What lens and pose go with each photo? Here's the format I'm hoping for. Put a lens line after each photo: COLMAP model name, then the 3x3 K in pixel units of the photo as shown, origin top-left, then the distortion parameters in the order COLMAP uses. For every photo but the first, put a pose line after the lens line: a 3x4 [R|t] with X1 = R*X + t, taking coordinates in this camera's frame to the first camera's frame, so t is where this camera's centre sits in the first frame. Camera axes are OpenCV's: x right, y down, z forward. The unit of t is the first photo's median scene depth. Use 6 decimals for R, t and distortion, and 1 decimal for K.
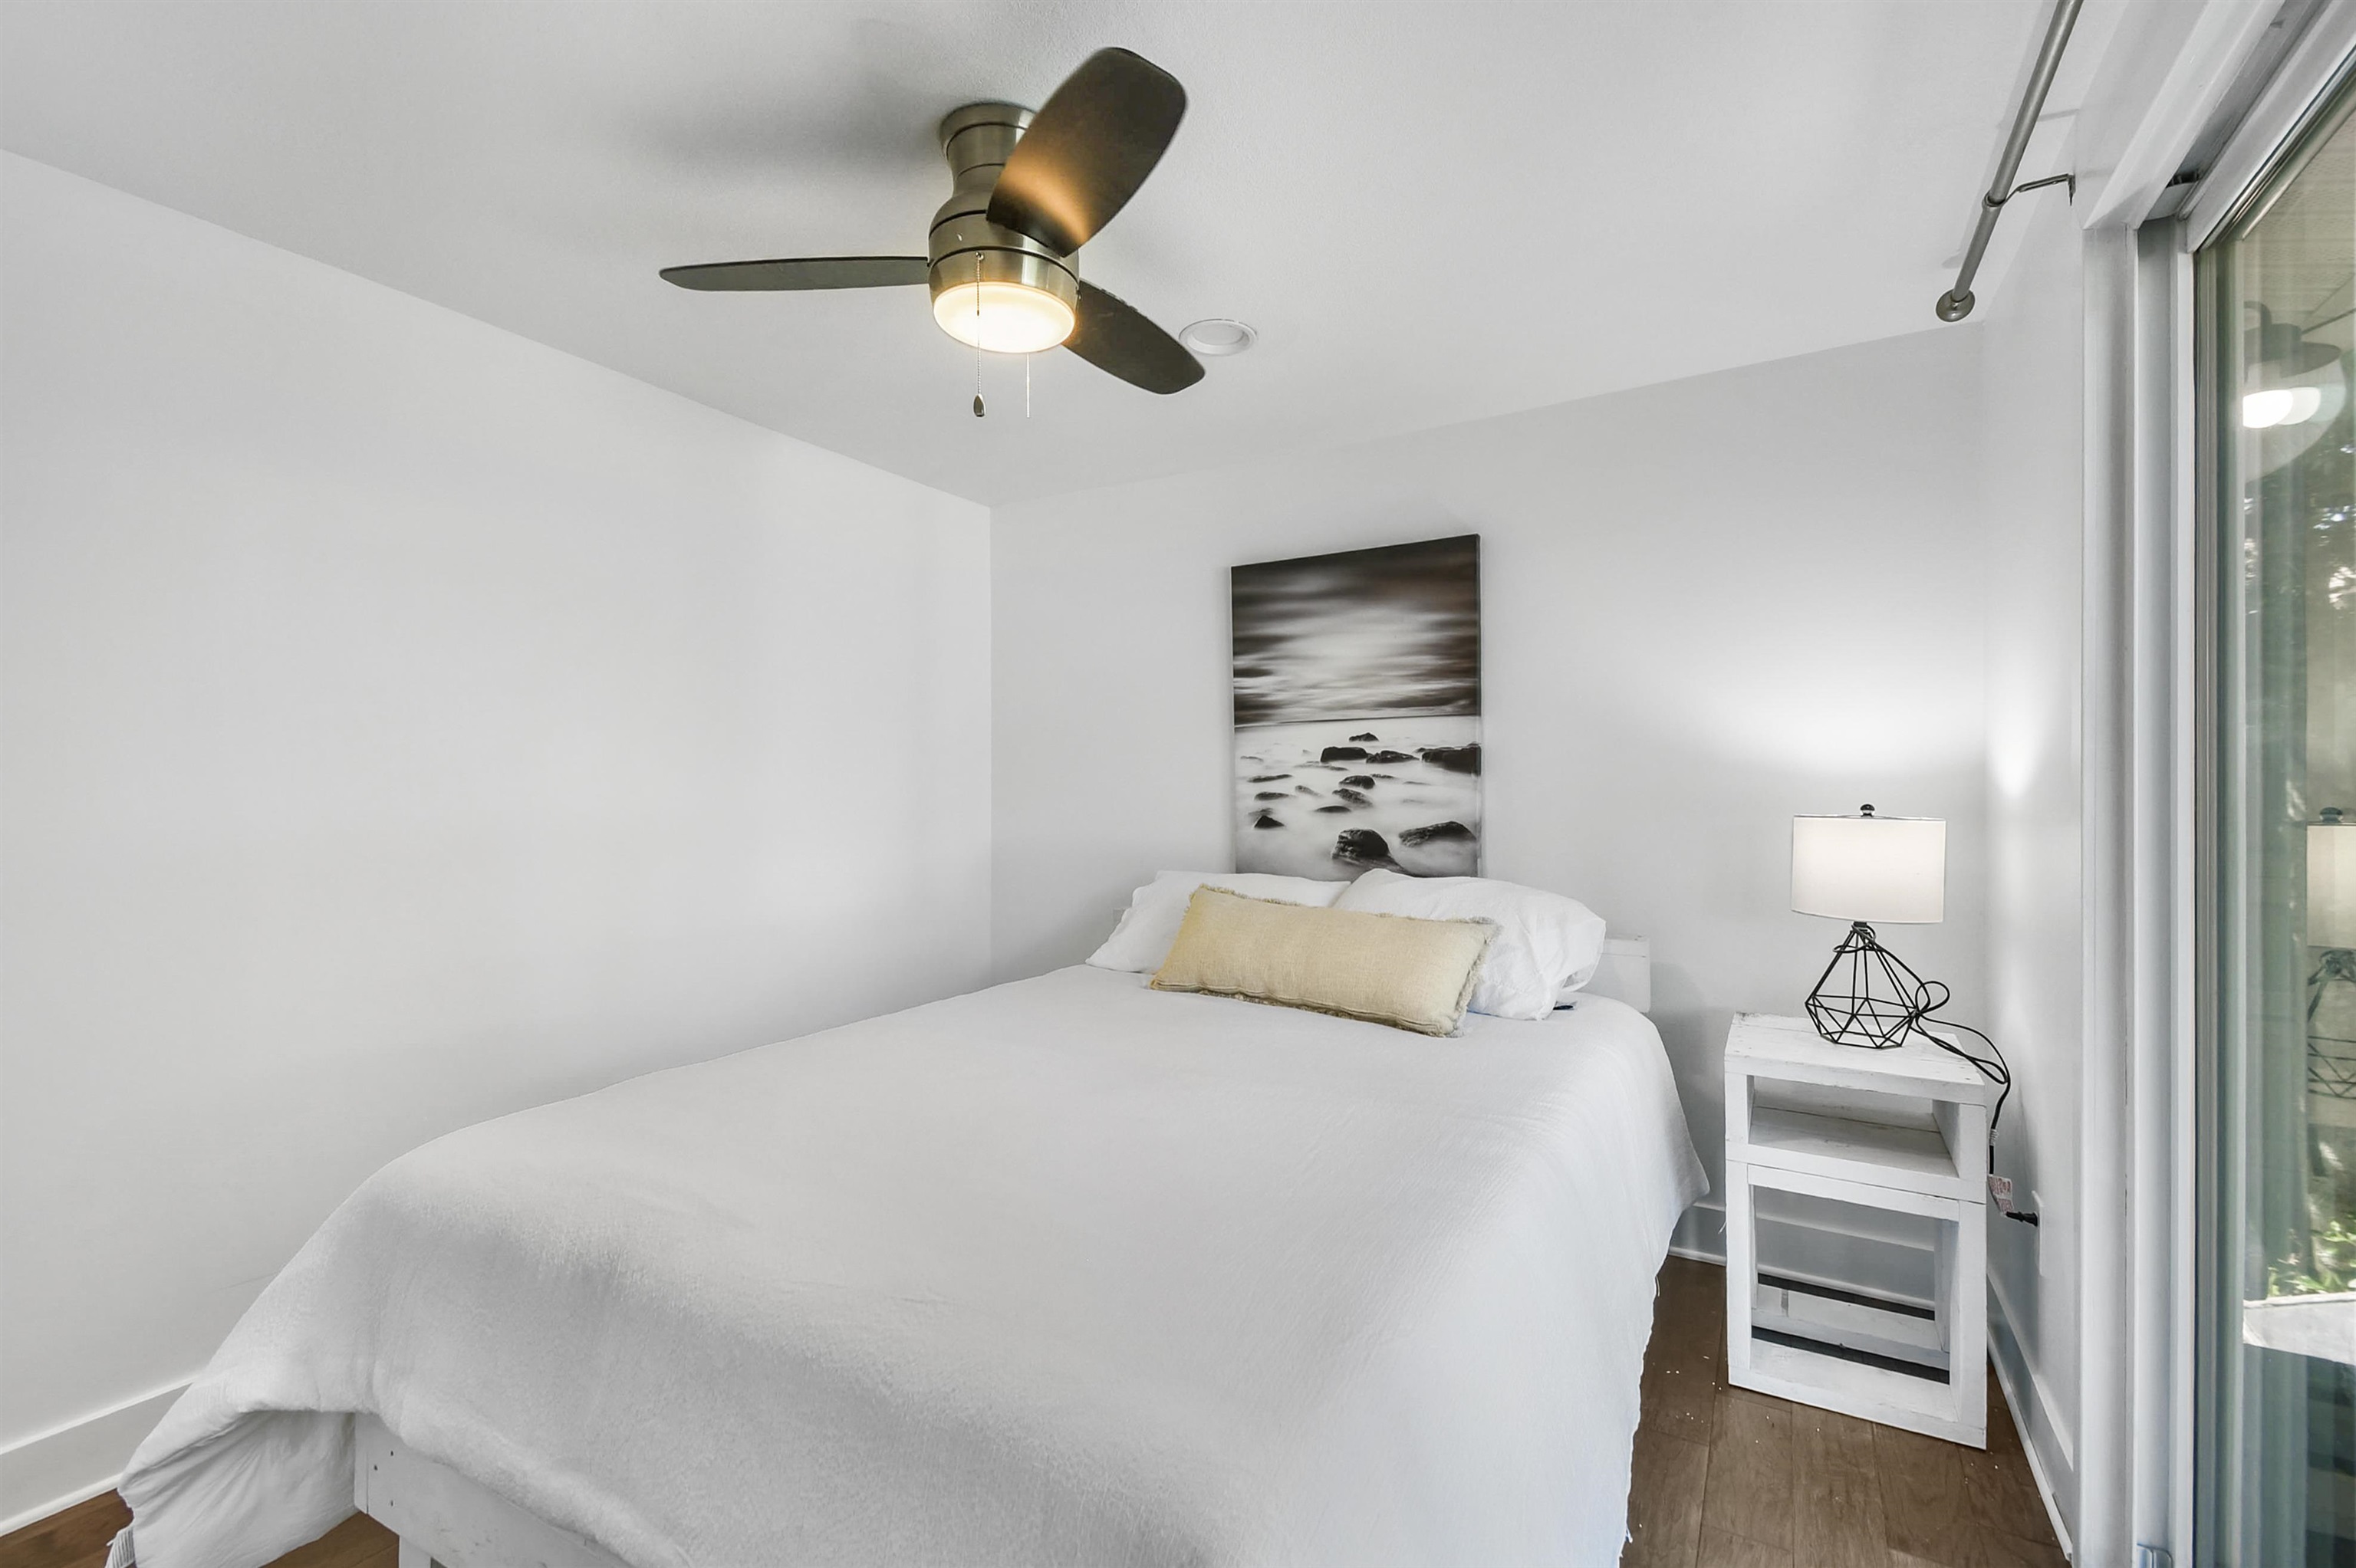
lens RADIAL K [[1037.5, 0, 1186.6], [0, 1037.5, 785.0], [0, 0, 1]] dist [0.032782, -0.004780]
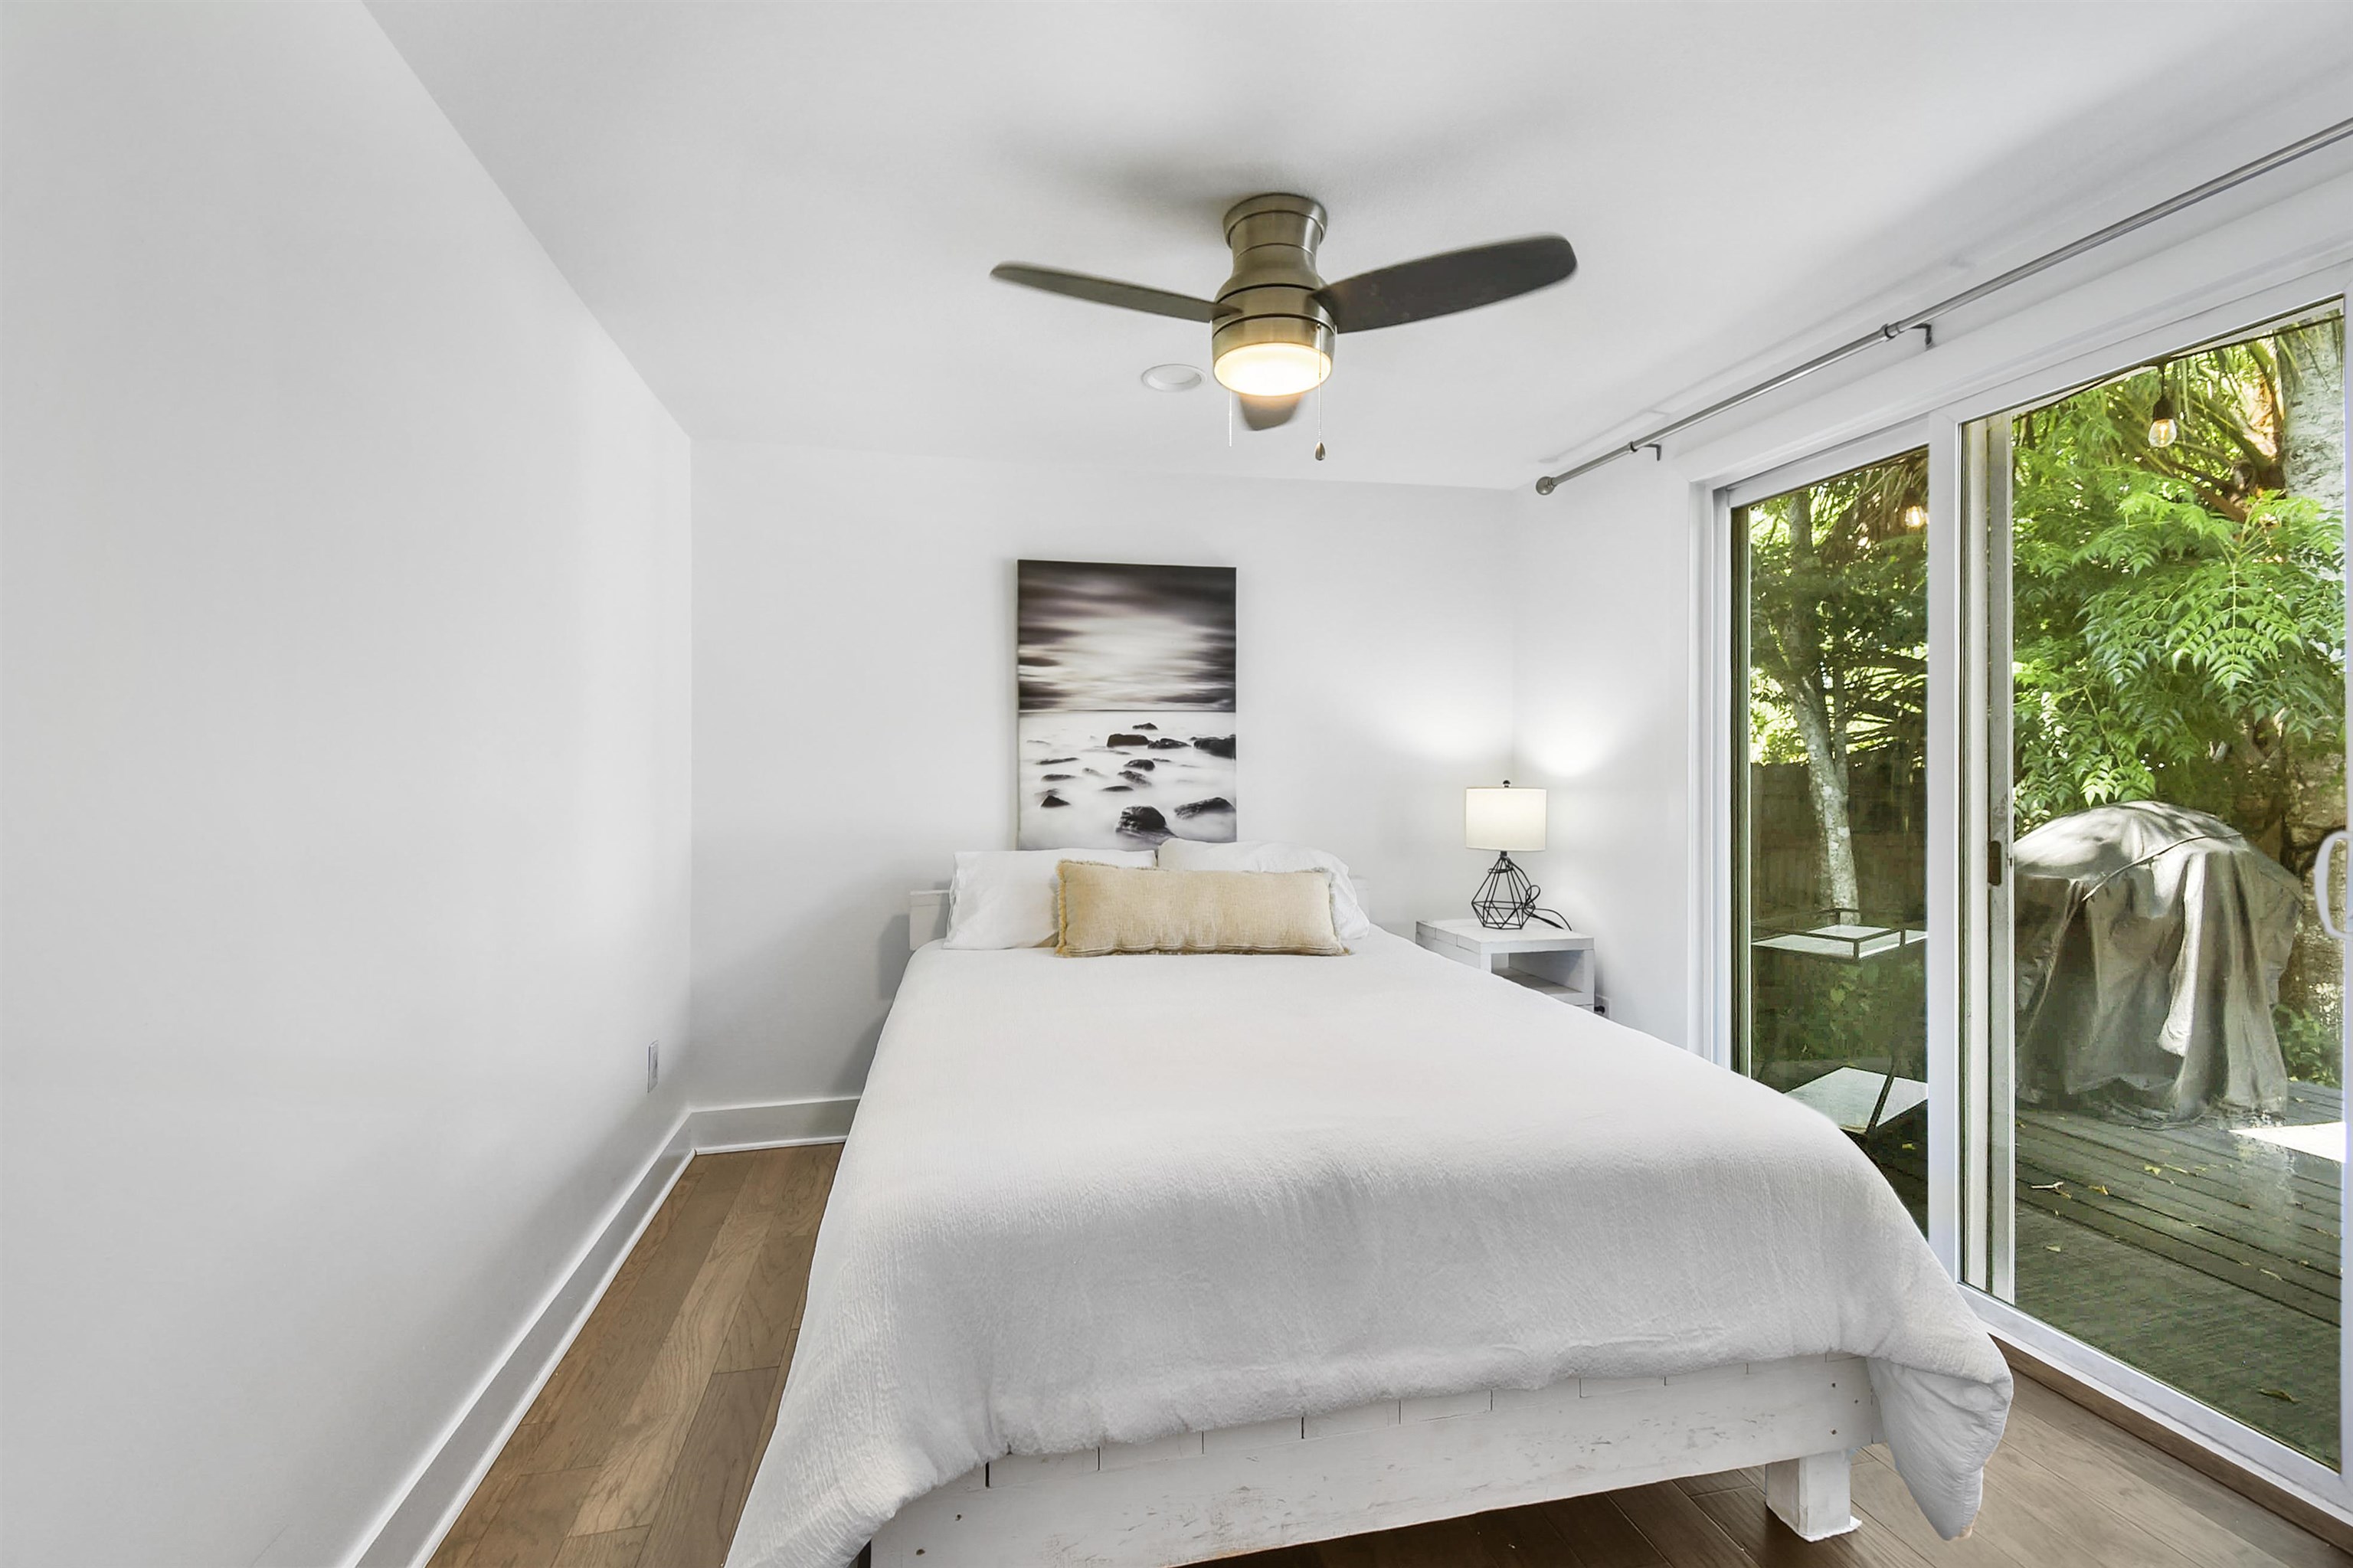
lens RADIAL K [[1036.3, 0, 1212.5], [0, 1036.3, 774.5], [0, 0, 1]] dist [0.032782, -0.004780]
pose [[0.728815, -0.001088, 0.684710, -0.568157], [-0.001164, 0.999995, 0.002828, 0.004419], [-0.684710, -0.002858, 0.728810, 0.104644]]
